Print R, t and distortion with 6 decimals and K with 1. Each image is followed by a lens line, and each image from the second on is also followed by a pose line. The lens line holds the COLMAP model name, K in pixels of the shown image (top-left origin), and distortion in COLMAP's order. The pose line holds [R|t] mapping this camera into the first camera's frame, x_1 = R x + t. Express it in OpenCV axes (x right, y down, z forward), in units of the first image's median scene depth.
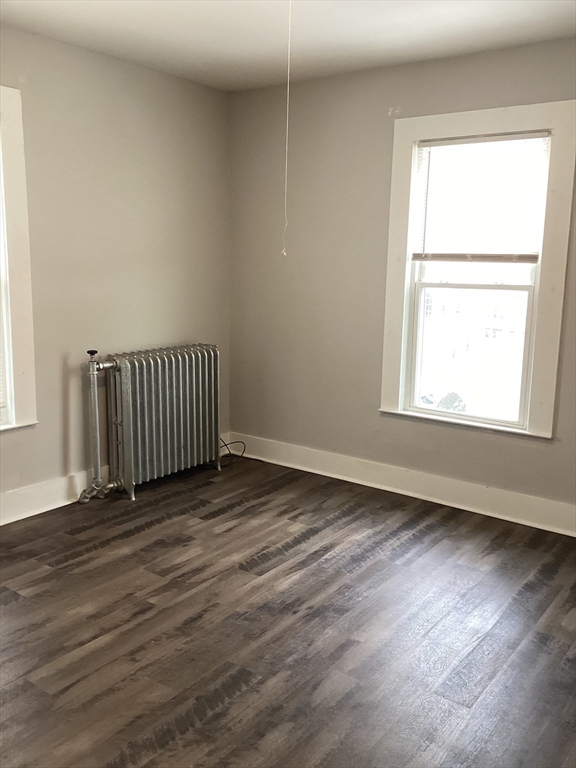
lens RADIAL K [[689.2, 0, 288.0], [0, 689.2, 384.0], [0, 0, 1]] dist [0.106357, -0.185318]
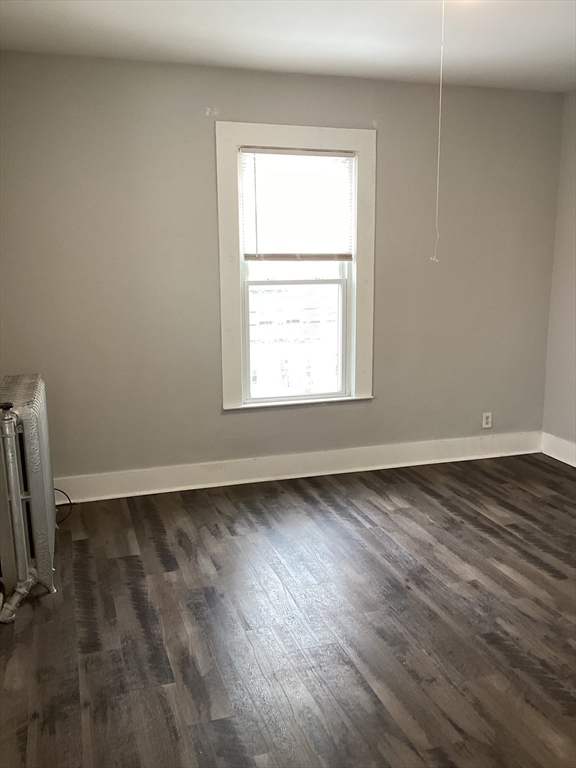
lens RADIAL K [[689.2, 0, 288.0], [0, 689.2, 384.0], [0, 0, 1]] dist [0.106357, -0.185318]
pose [[0.576658, -0.175335, 0.797949, -0.675709], [0.159512, 0.982065, 0.100515, -0.093445], [-0.801262, 0.069320, 0.594284, 0.353877]]
